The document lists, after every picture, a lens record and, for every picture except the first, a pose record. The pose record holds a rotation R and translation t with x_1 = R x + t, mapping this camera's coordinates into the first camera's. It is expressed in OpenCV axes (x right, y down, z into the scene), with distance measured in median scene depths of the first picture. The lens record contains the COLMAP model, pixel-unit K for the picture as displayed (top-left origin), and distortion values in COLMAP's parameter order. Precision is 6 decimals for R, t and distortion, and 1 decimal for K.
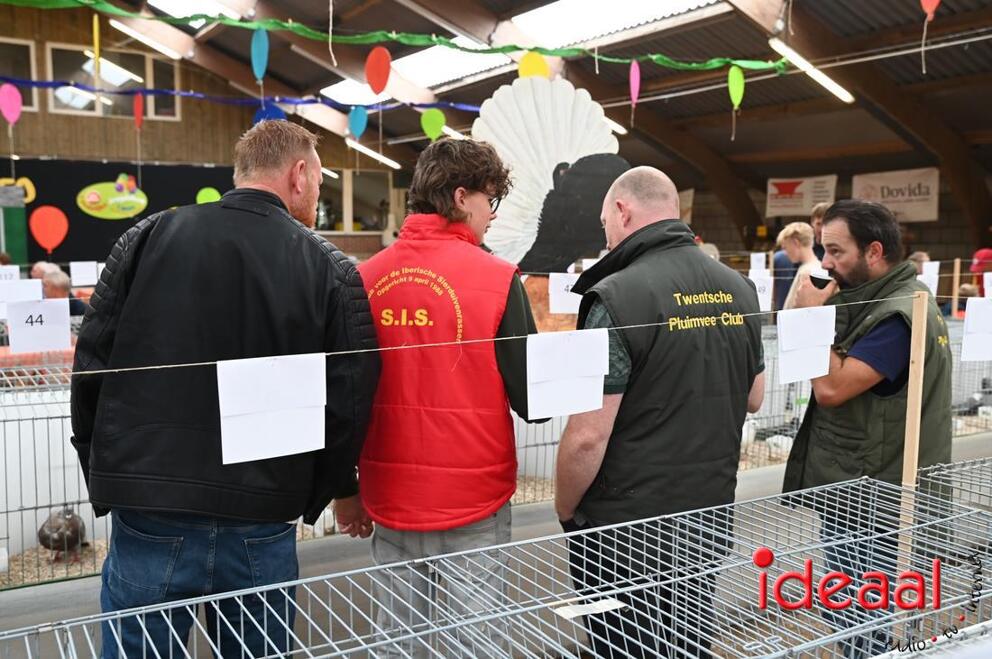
lens RADIAL K [[966.4, 0, 496.0], [0, 966.4, 329.5], [0, 0, 1]] dist [-0.046625, 0.147477]
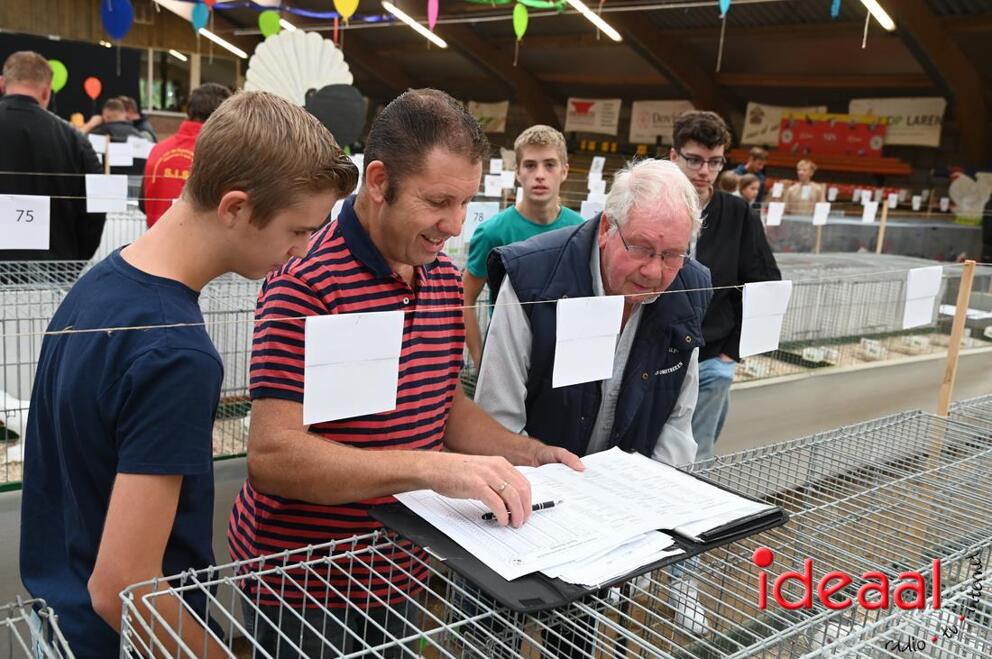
lens RADIAL K [[966.4, 0, 496.0], [0, 966.4, 329.5], [0, 0, 1]] dist [-0.046625, 0.147477]
pose [[0.987839, 0.046061, 0.148503, 0.043417], [-0.061278, 0.993141, 0.099577, 0.010829], [-0.142898, -0.107466, 0.983886, -0.172761]]
